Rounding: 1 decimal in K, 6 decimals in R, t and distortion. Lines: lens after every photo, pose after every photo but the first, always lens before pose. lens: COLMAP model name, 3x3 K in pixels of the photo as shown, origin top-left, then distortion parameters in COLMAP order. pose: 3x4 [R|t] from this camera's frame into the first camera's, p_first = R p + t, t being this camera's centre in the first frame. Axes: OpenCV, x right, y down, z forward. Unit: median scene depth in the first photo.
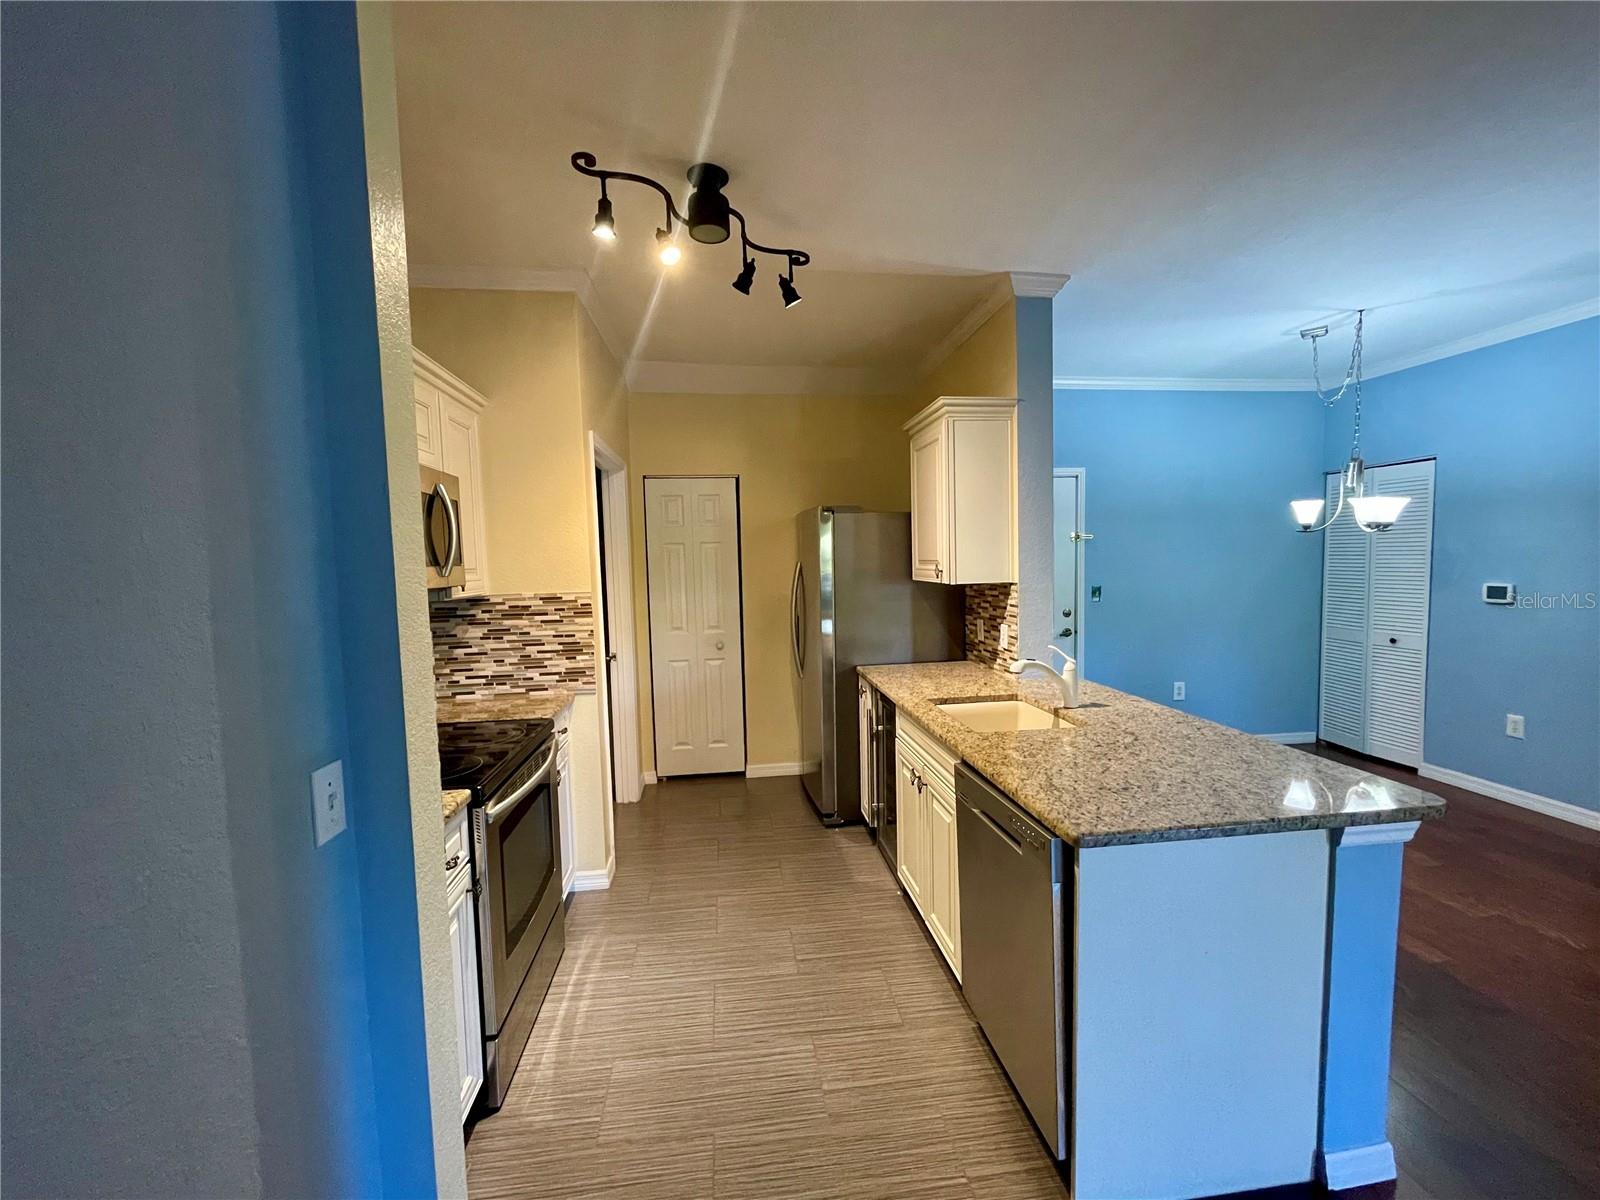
lens RADIAL K [[646.4, 0, 805.9], [0, 646.4, 604.2], [0, 0, 1]] dist [-0.000369, 0.000133]
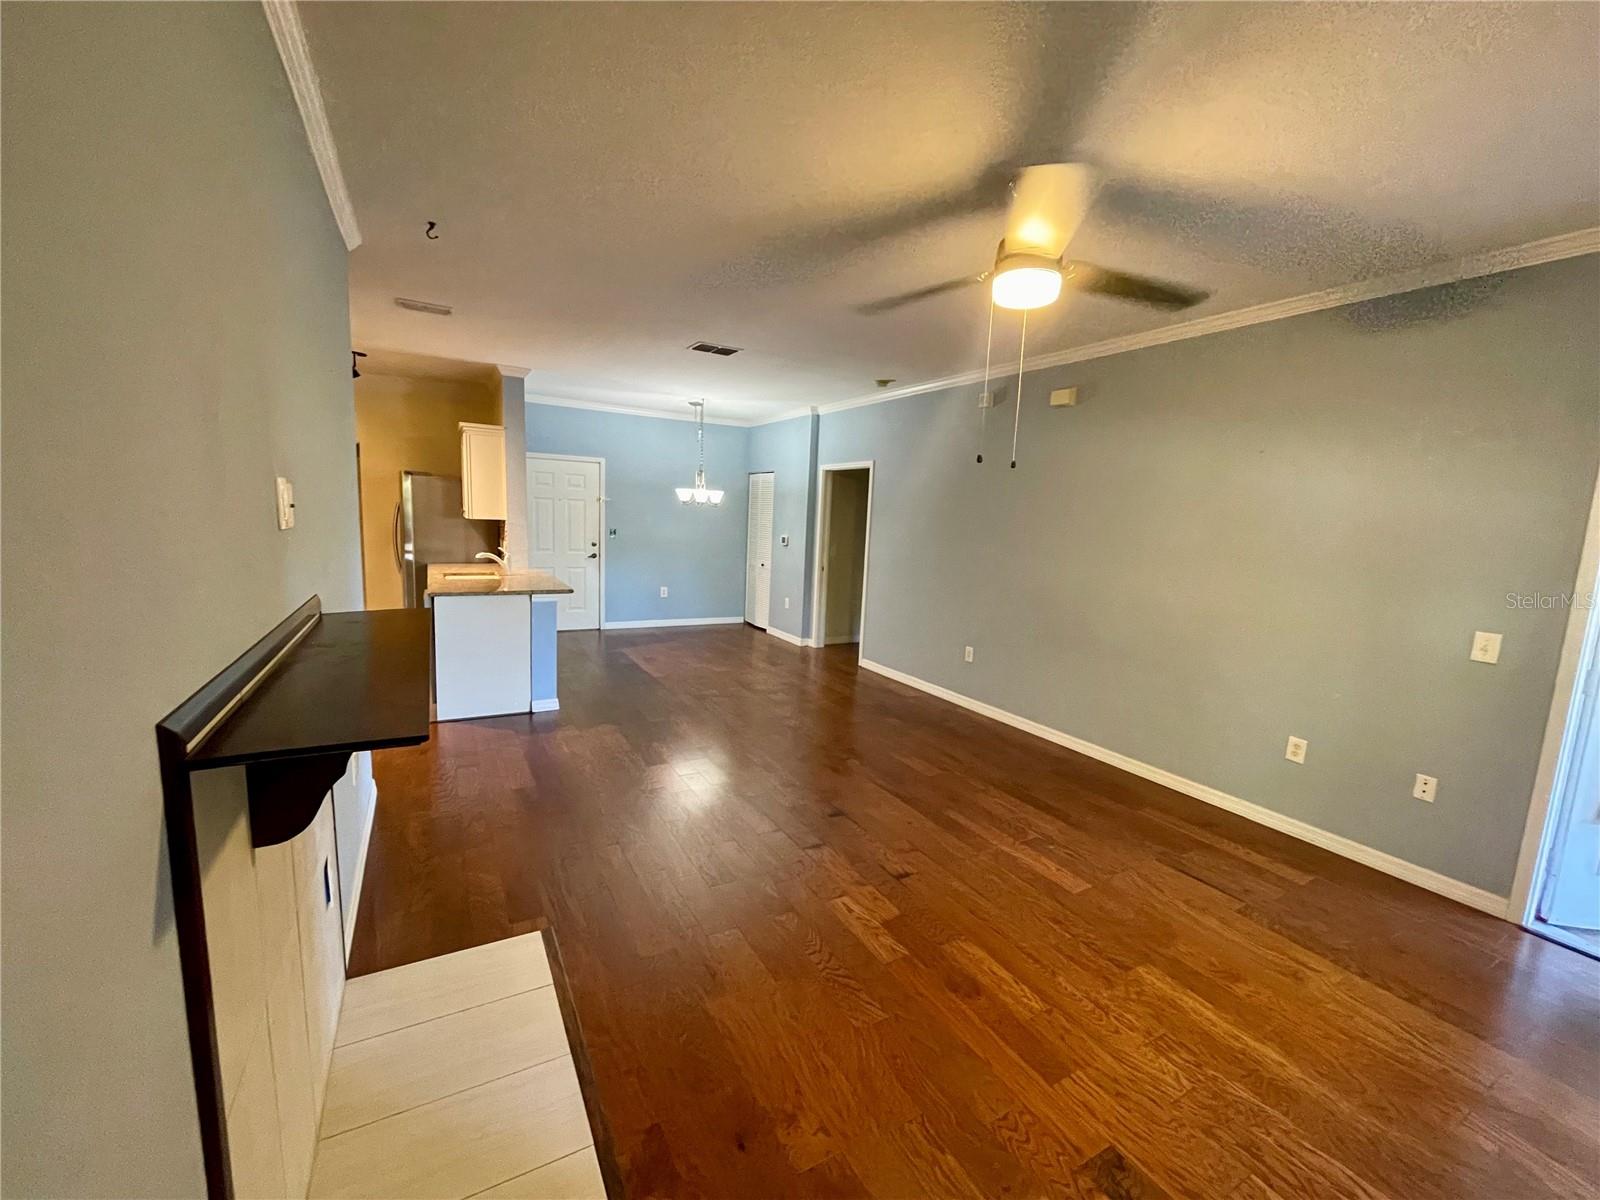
lens RADIAL K [[646.4, 0, 804.8], [0, 646.4, 603.6], [0, 0, 1]] dist [-0.000369, 0.000133]
pose [[0.922860, 0.010689, 0.384987, 0.359140], [-0.039584, 0.996953, 0.067208, 0.045849], [-0.383096, -0.077263, 0.920471, -1.055847]]
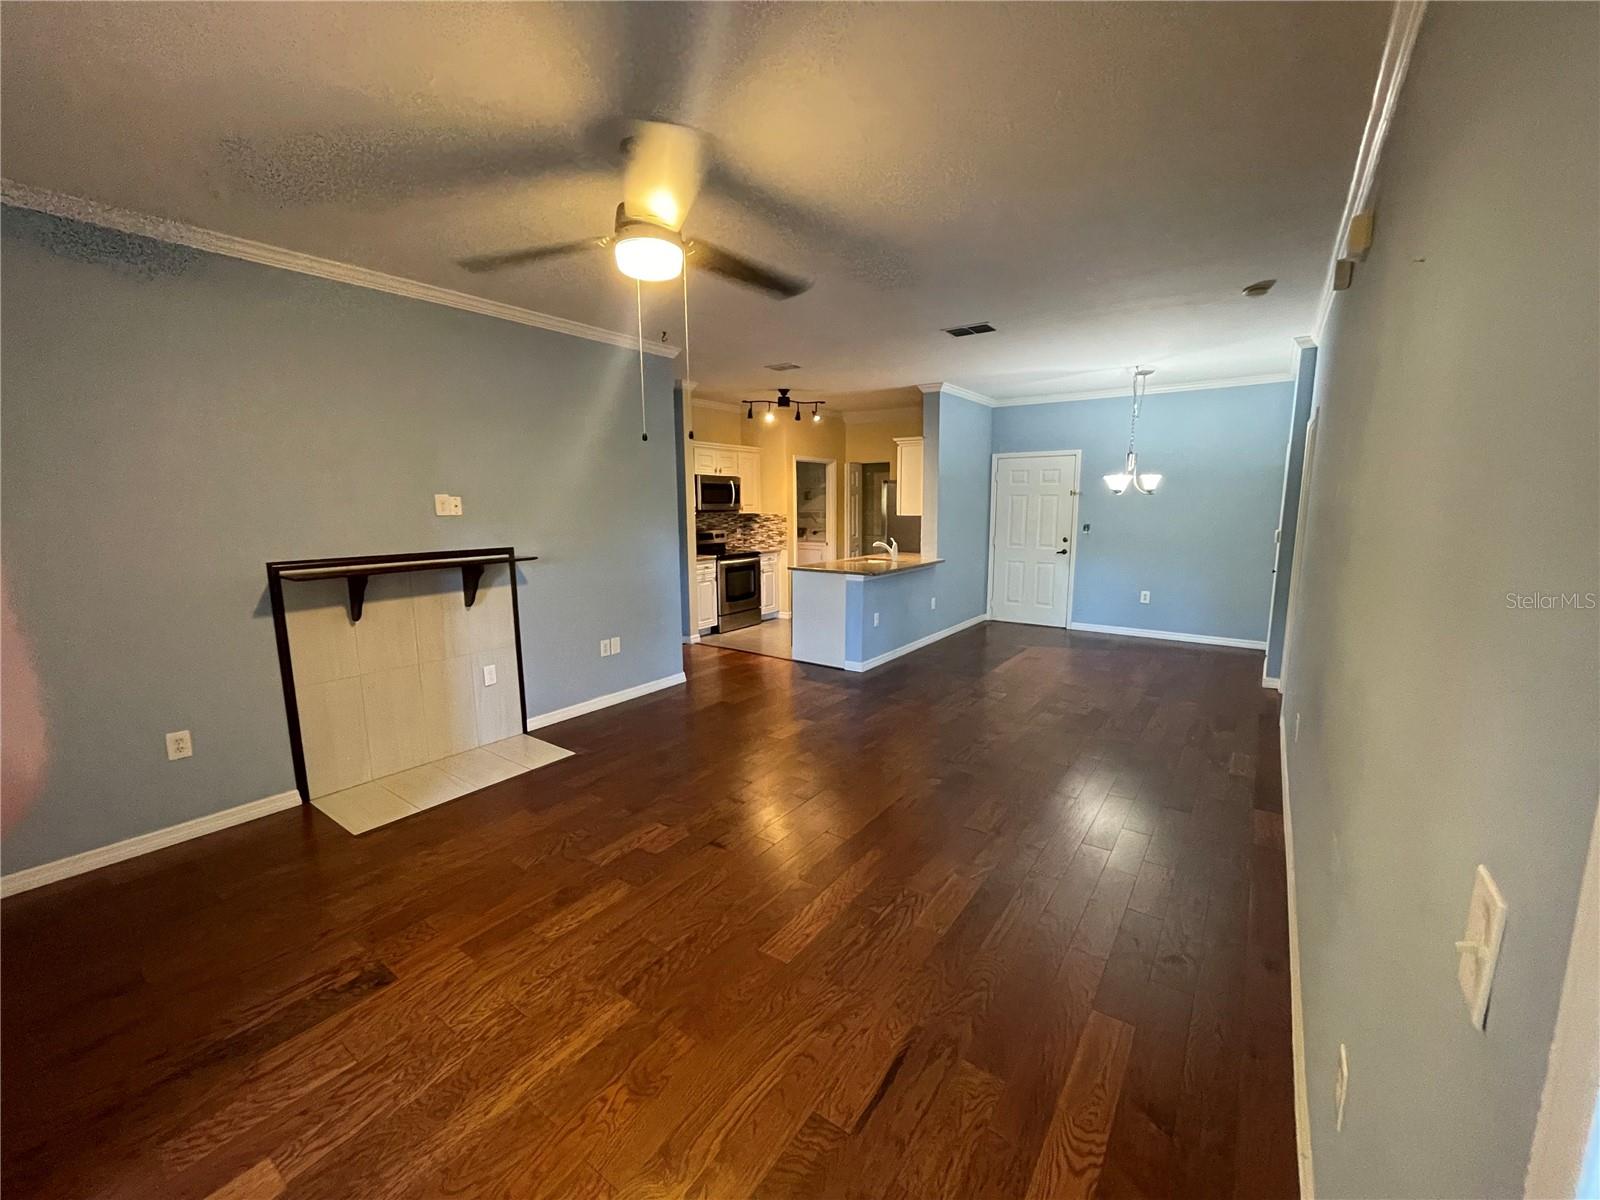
lens RADIAL K [[646.4, 0, 794.4], [0, 646.4, 604.1], [0, 0, 1]] dist [-0.000369, 0.000133]
pose [[0.725838, 0.127756, -0.675897, 1.405940], [-0.059272, 0.990563, 0.123581, 0.018468], [0.685307, -0.049638, 0.726561, -0.902384]]
